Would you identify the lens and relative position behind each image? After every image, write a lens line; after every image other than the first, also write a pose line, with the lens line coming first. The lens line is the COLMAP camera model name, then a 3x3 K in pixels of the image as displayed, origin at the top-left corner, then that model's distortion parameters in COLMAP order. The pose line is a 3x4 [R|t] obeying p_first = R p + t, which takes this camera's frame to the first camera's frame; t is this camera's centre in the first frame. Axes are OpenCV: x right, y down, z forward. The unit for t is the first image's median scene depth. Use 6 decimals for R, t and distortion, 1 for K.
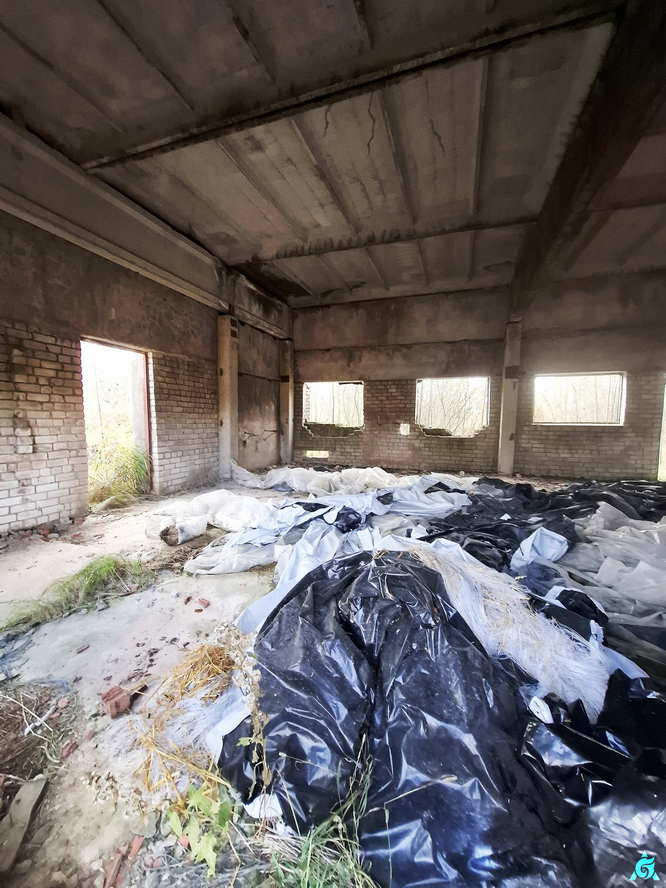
lens RADIAL K [[348.8, 0, 333.1], [0, 348.8, 448.5], [0, 0, 1]] dist [-0.008217, 0.000406]
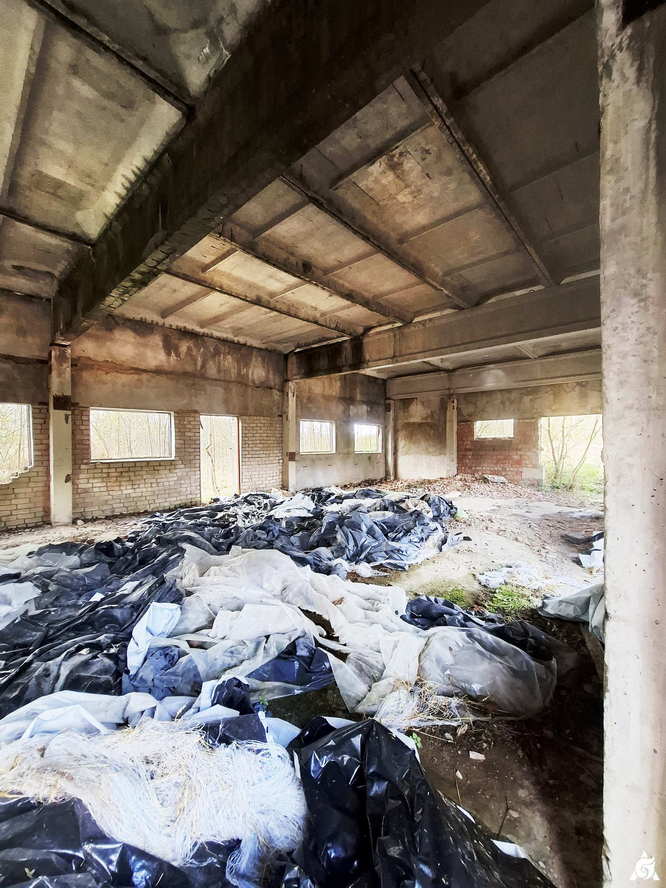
lens RADIAL K [[348.8, 0, 333.0], [0, 348.8, 448.6], [0, 0, 1]] dist [-0.008217, 0.000406]
pose [[0.389468, -0.027029, 0.920643, -0.018715], [0.085685, 0.996298, -0.006998, -0.072724], [-0.917046, 0.081611, 0.390342, 0.116216]]
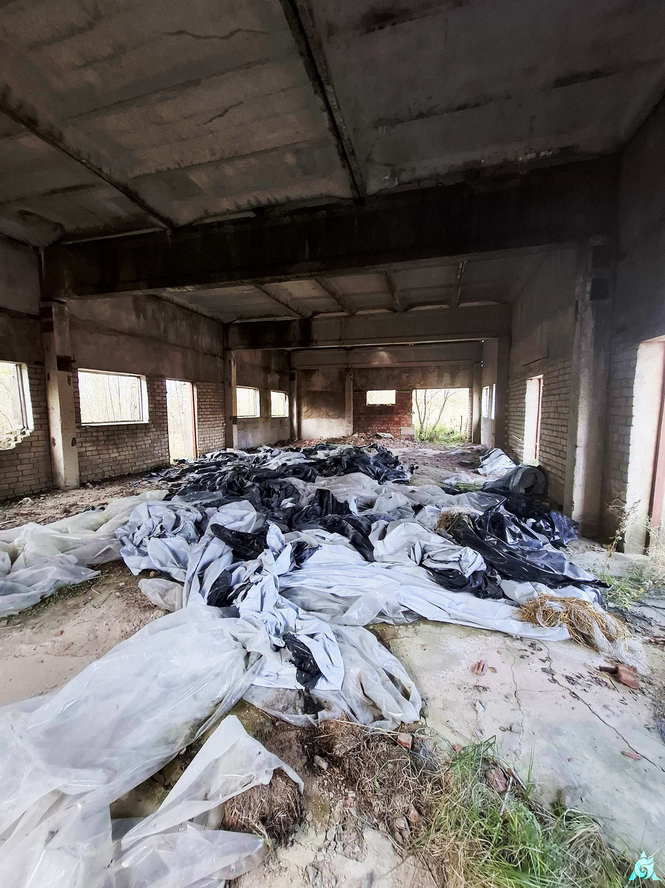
lens RADIAL K [[348.8, 0, 334.9], [0, 348.8, 447.7], [0, 0, 1]] dist [-0.008217, 0.000406]
pose [[-0.058611, -0.119689, 0.991080, -0.573199], [0.085781, 0.988511, 0.124452, -0.113492], [-0.994589, 0.092310, -0.047670, 0.683744]]
